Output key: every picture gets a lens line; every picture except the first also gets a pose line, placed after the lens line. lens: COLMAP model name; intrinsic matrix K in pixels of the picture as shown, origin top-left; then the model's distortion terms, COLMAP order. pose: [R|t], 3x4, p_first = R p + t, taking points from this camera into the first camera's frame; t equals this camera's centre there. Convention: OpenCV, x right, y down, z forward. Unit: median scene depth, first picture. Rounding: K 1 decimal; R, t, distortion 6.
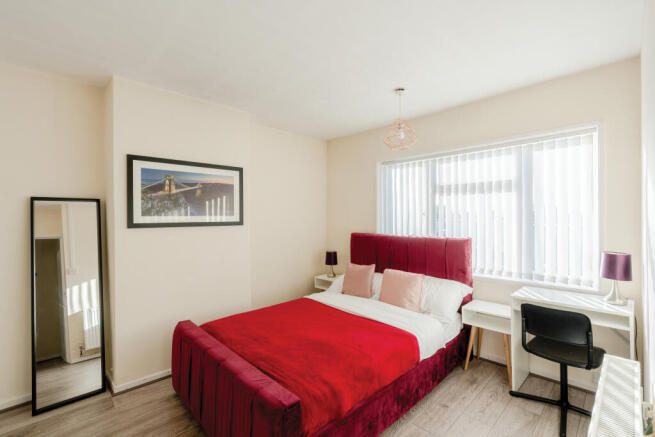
lens RADIAL K [[310.1, 0, 331.0], [0, 310.1, 213.1], [0, 0, 1]] dist [0.000548, 0.000210]
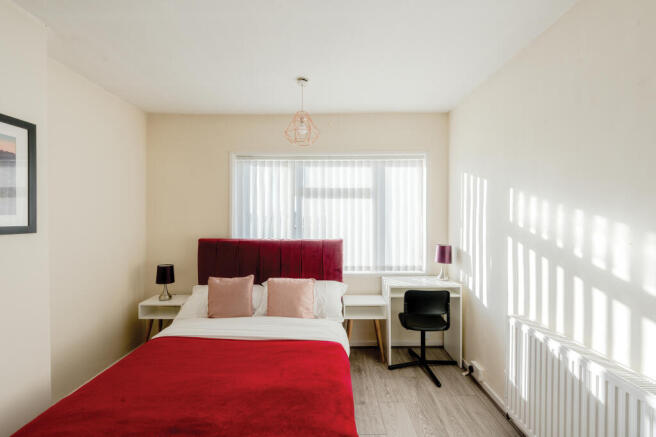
lens RADIAL K [[298.5, 0, 328.0], [0, 298.5, 218.5], [0, 0, 1]] dist [-0.004060, -0.000150]
pose [[0.694945, 0.008582, 0.719012, -0.337662], [-0.012770, 0.999918, 0.000407, 0.009276], [-0.718950, -0.009465, 0.694998, 0.316255]]
